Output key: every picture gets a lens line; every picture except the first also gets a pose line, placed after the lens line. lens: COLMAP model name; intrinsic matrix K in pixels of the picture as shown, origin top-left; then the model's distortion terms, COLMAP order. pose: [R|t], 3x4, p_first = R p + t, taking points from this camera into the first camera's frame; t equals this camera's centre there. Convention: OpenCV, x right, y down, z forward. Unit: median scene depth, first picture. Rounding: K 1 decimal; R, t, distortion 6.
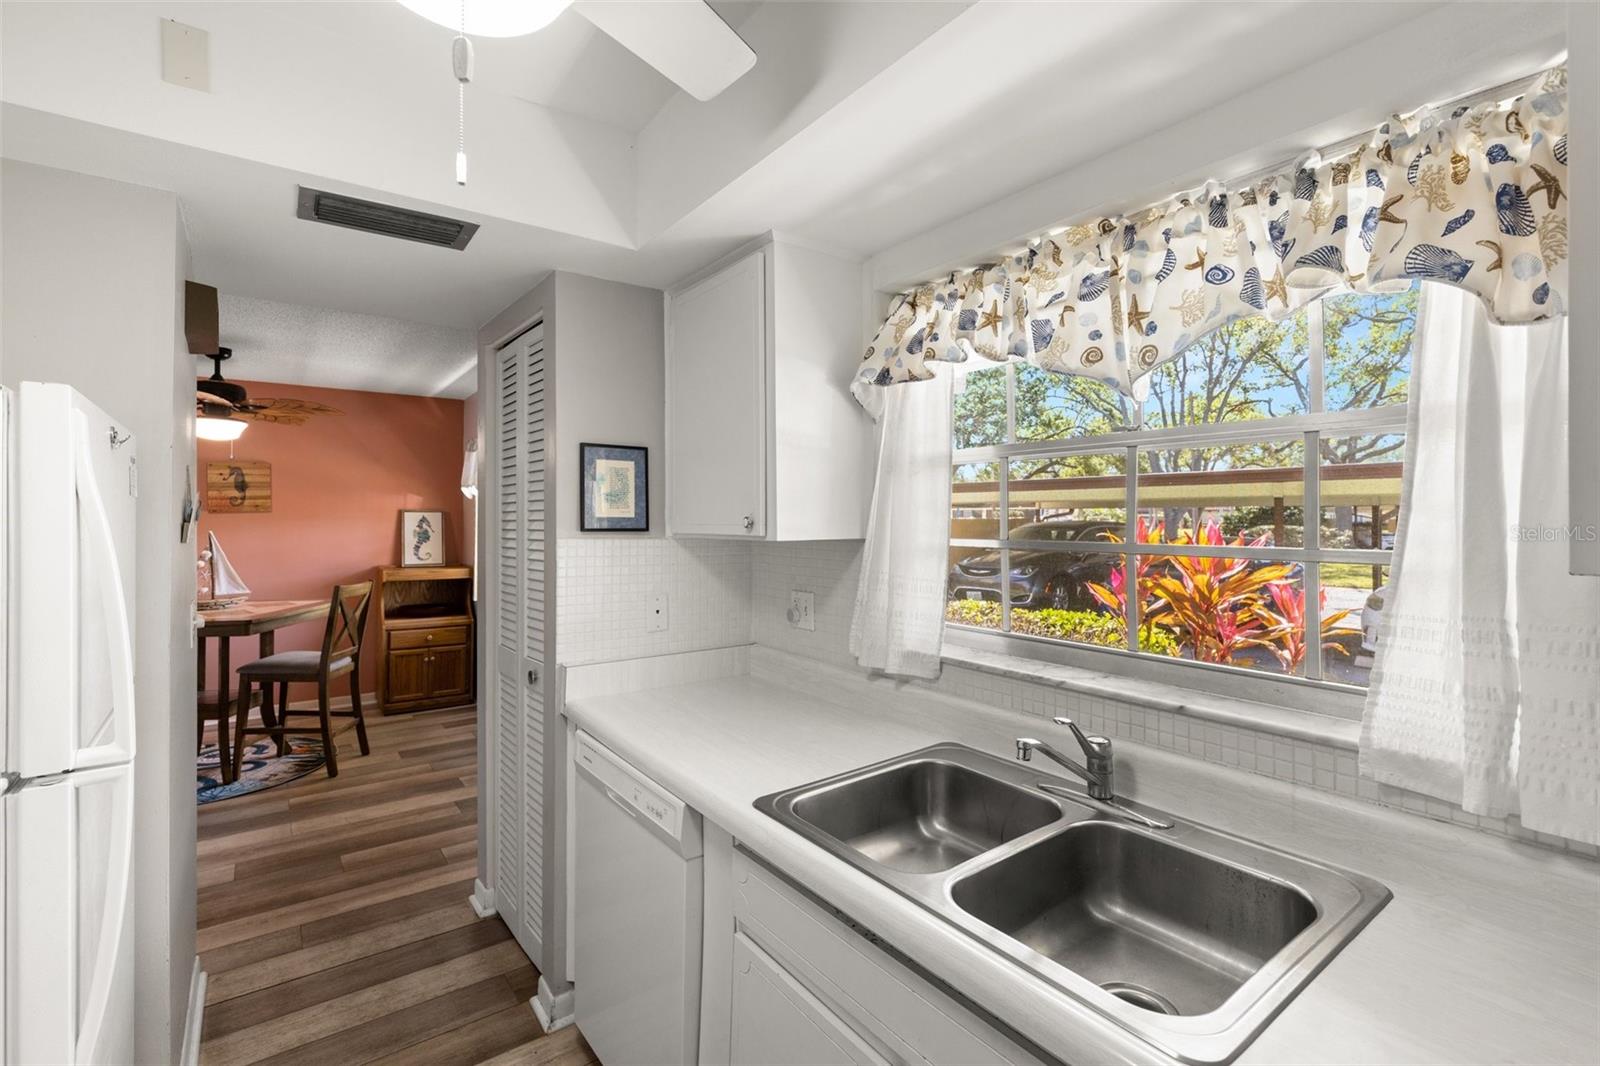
lens RADIAL K [[717.7, 0, 798.7], [0, 717.7, 511.6], [0, 0, 1]] dist [0.007198, -0.001836]
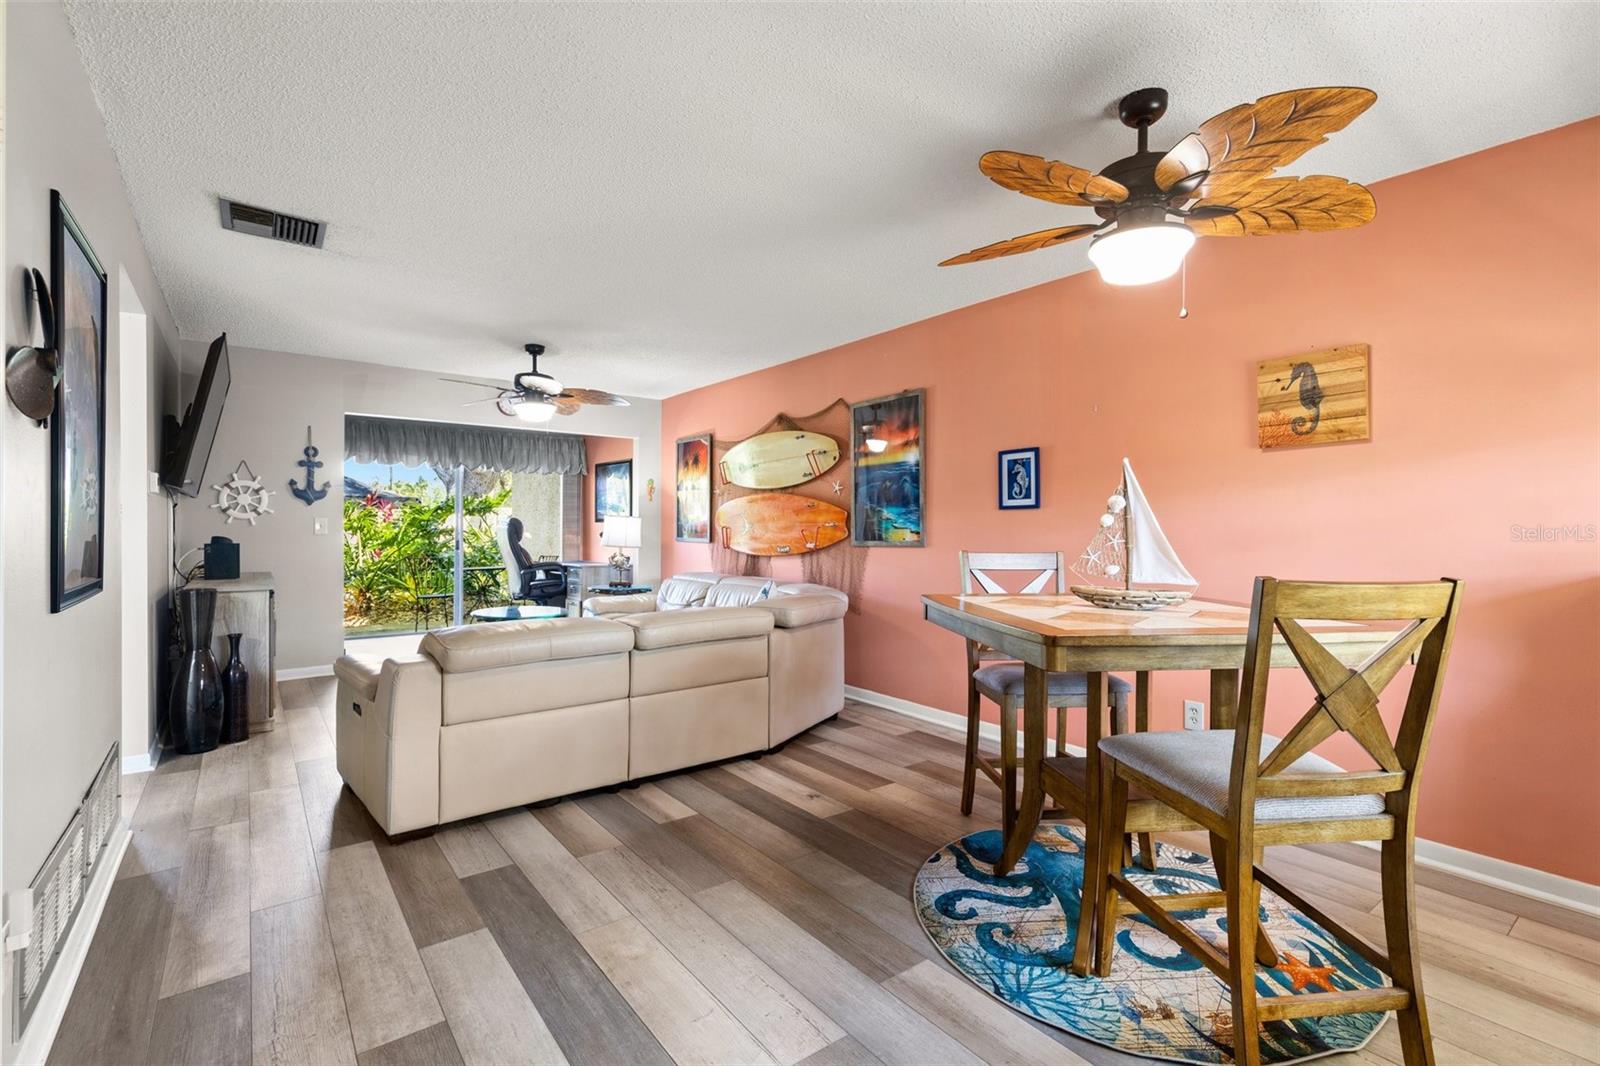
lens RADIAL K [[717.7, 0, 804.5], [0, 717.7, 533.8], [0, 0, 1]] dist [0.007198, -0.001836]
pose [[0.024243, 0.009246, -0.999663, -0.246973], [0.004185, 0.999948, 0.009350, 0.062043], [0.999697, -0.004410, 0.024203, 0.618094]]
